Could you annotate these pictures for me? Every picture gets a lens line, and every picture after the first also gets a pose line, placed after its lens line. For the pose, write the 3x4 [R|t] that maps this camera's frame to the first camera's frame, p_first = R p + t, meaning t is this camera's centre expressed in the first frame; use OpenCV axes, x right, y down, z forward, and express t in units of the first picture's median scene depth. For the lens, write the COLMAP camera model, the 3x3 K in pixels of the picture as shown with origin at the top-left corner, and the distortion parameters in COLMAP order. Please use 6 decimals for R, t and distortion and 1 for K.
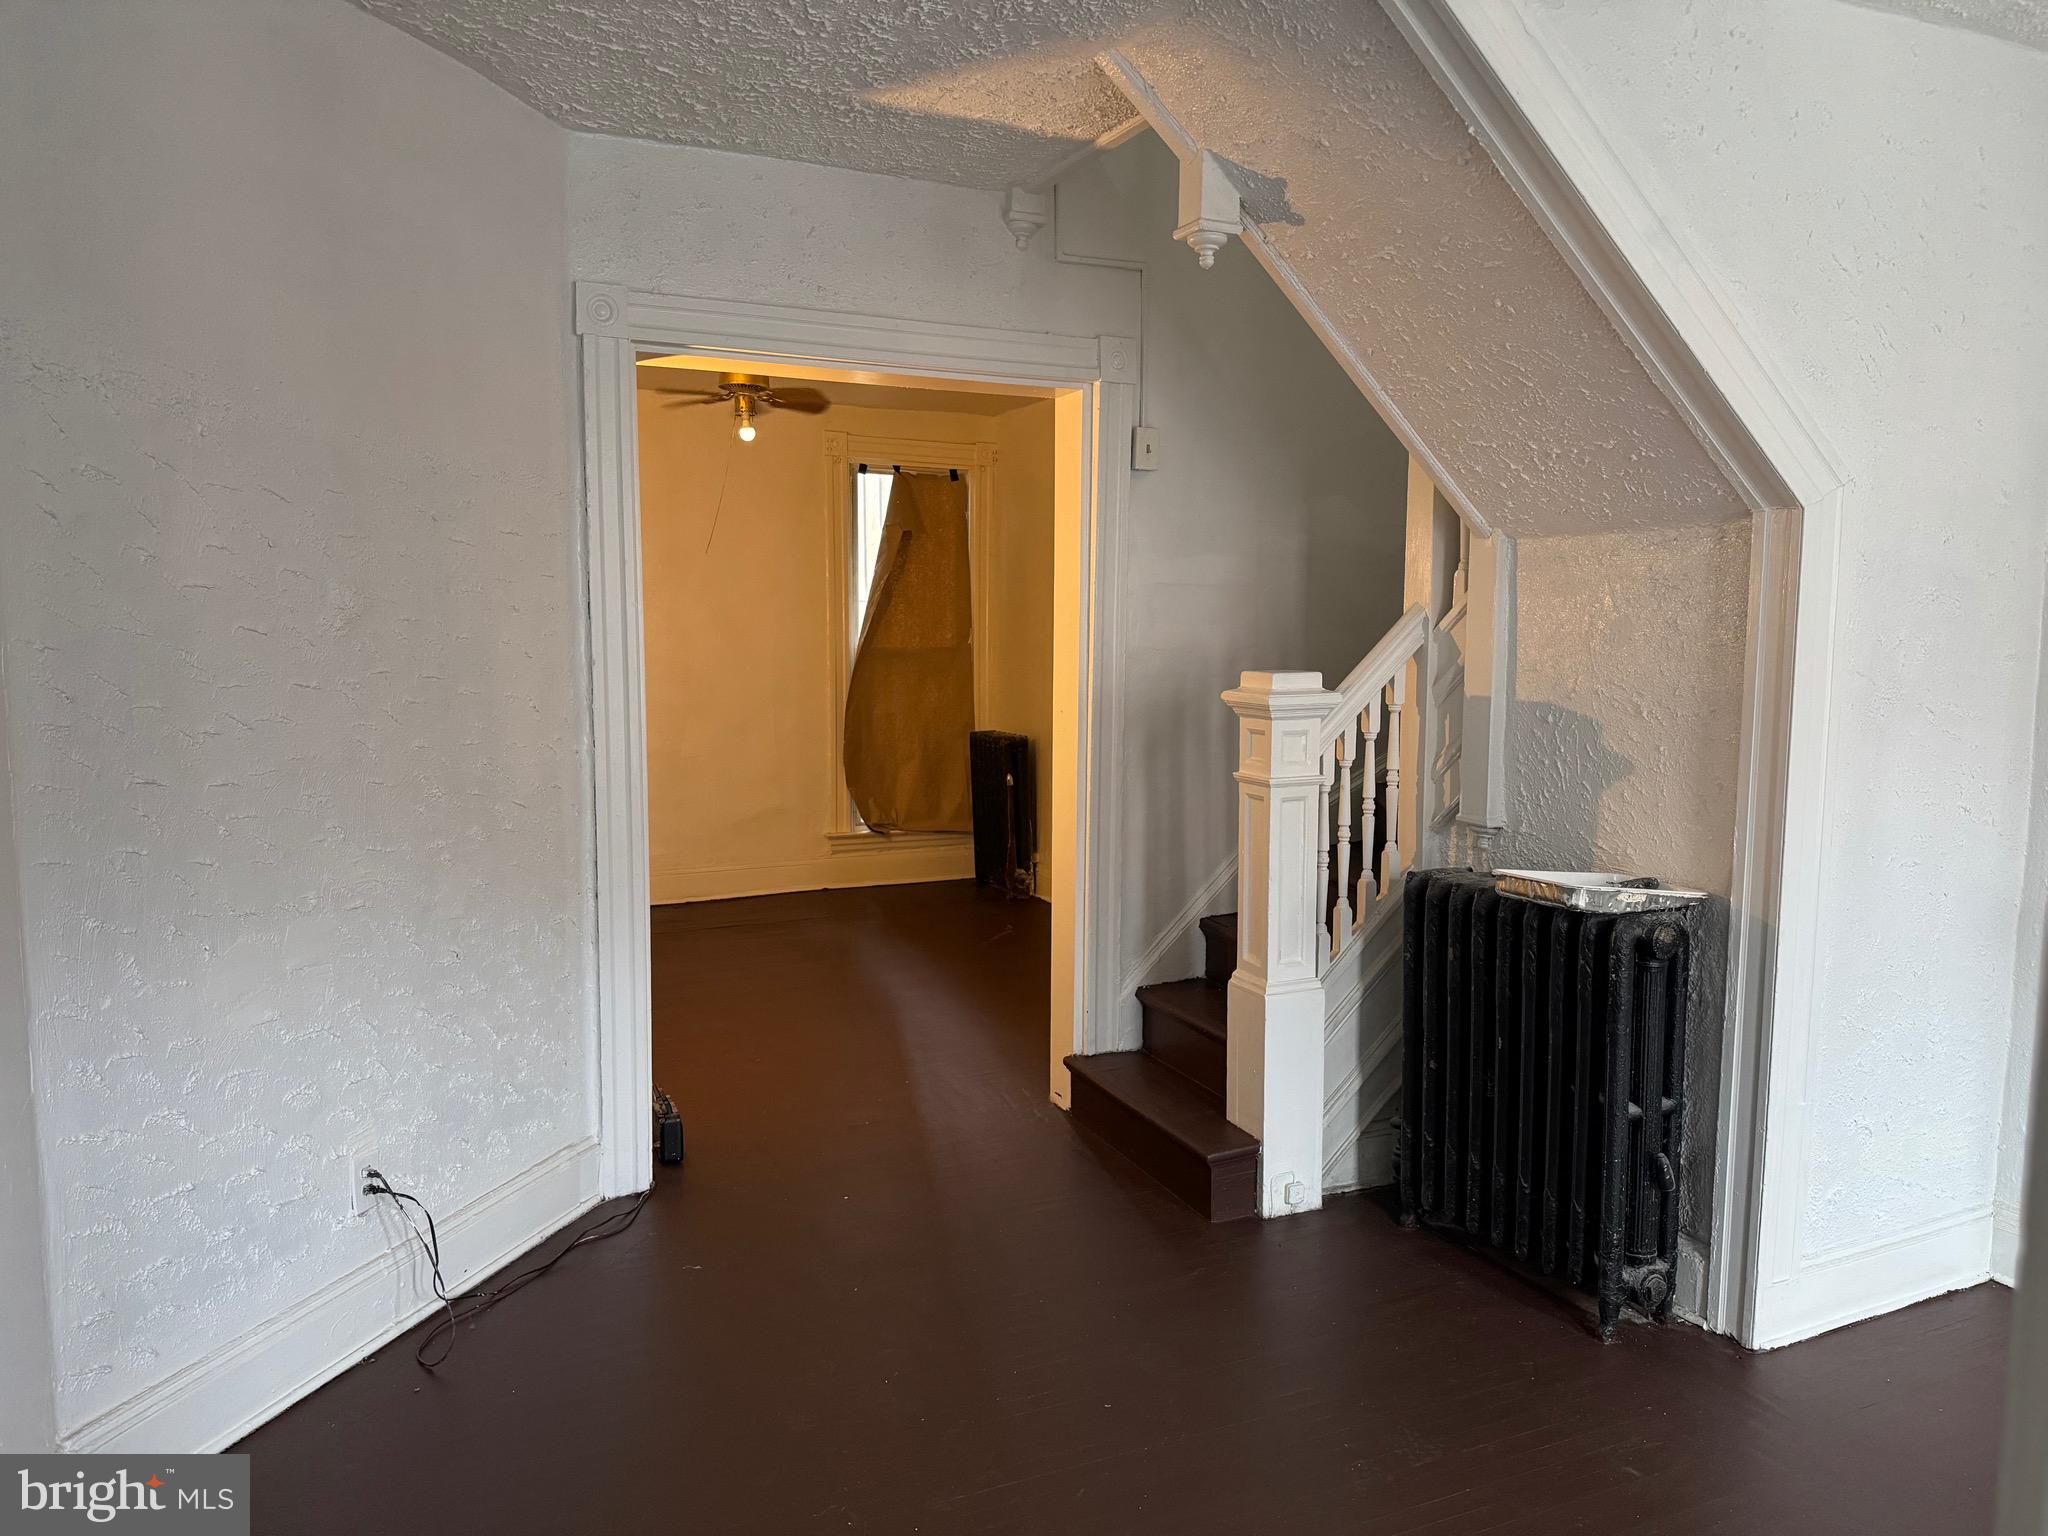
lens RADIAL K [[1454.7, 0, 1024.0], [0, 1454.7, 768.0], [0, 0, 1]] dist [0.000318, 0.000450]
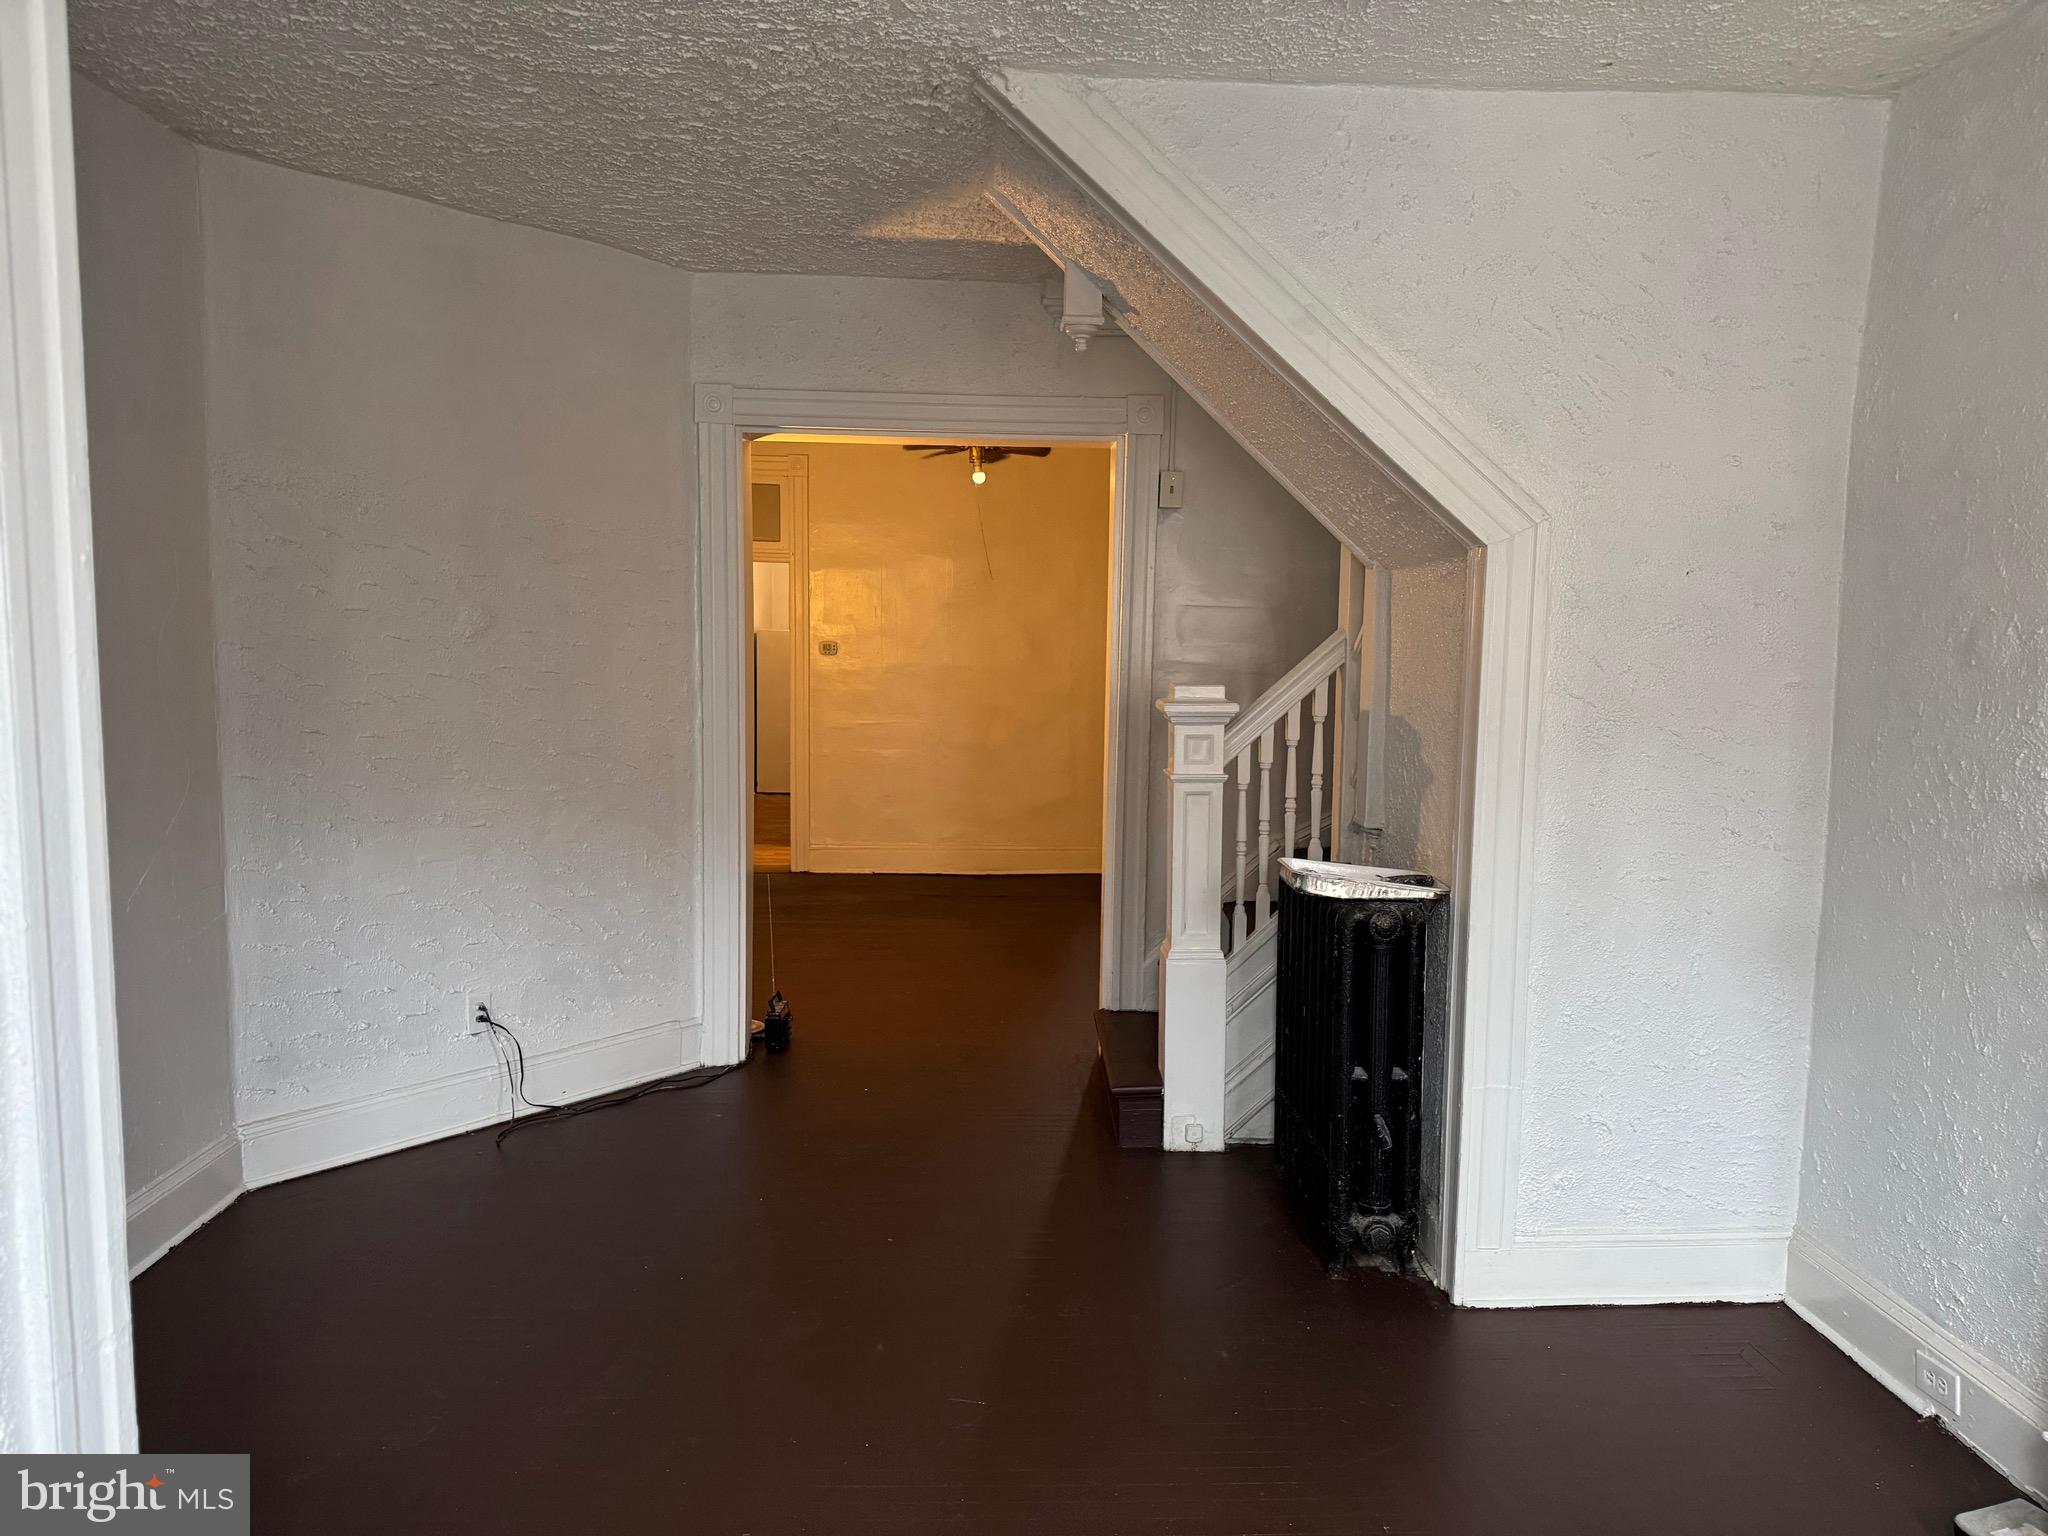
lens RADIAL K [[1437.4, 0, 1024.0], [0, 1437.4, 768.0], [0, 0, 1]] dist [0.050872, -0.074844]
pose [[0.923864, 0.046627, -0.379870, 0.507558], [-0.049005, 0.998793, 0.003414, 0.004031], [0.379571, 0.015461, 0.925033, -0.126059]]
